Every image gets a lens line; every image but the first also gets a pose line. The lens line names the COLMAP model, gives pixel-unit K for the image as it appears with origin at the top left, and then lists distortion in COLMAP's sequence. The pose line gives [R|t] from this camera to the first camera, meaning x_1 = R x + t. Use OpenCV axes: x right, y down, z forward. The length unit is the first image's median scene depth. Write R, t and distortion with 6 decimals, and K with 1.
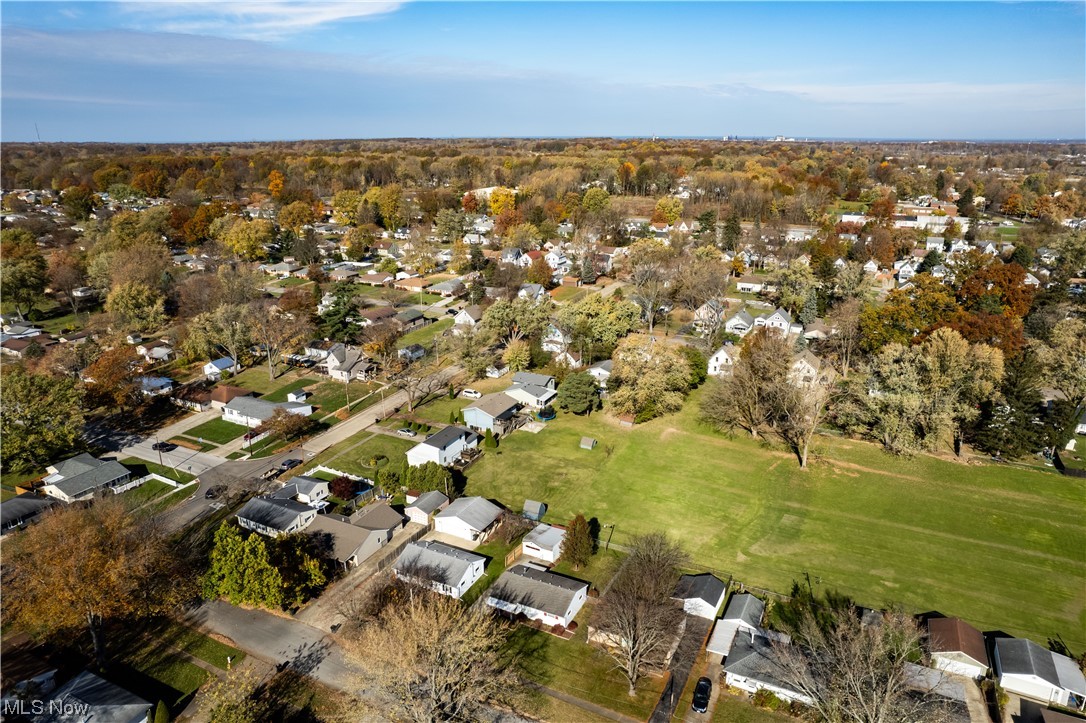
lens RADIAL K [[691.5, 0, 546.6], [0, 691.5, 363.0], [0, 0, 1]] dist [-0.076304, 0.065928]
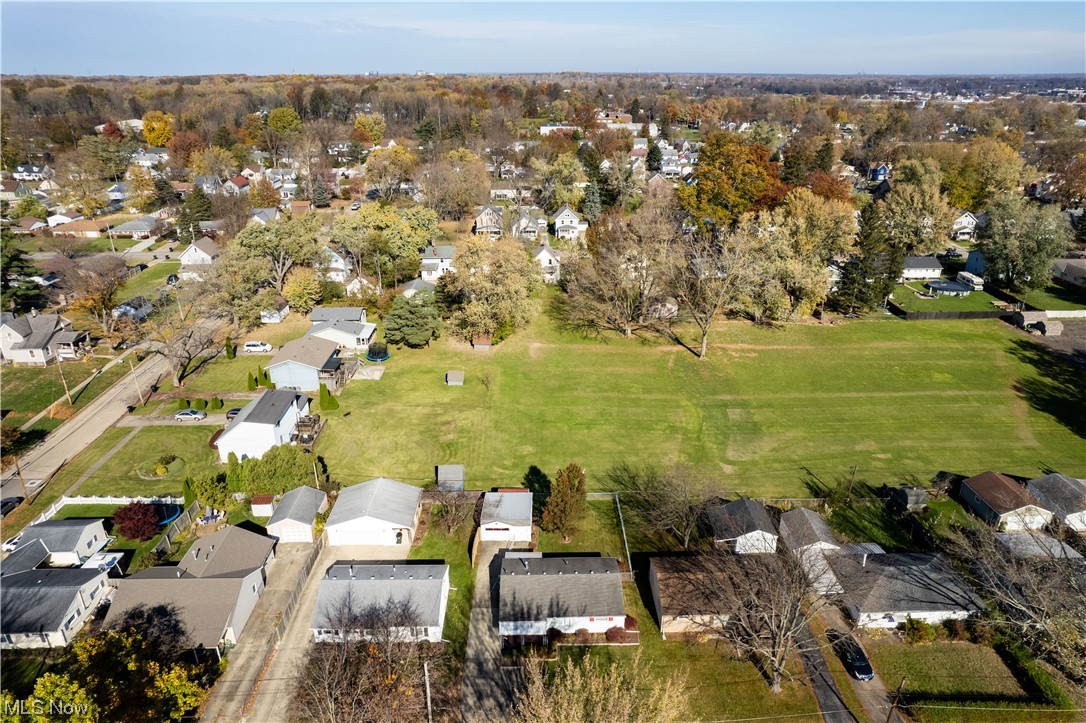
lens RADIAL K [[691.5, 0, 546.6], [0, 691.5, 363.0], [0, 0, 1]] dist [-0.076304, 0.065928]
pose [[0.888341, -0.181544, 0.421772, -0.171848], [0.144661, 0.982400, 0.118170, 0.024190], [-0.435802, -0.043961, 0.898968, 0.271938]]
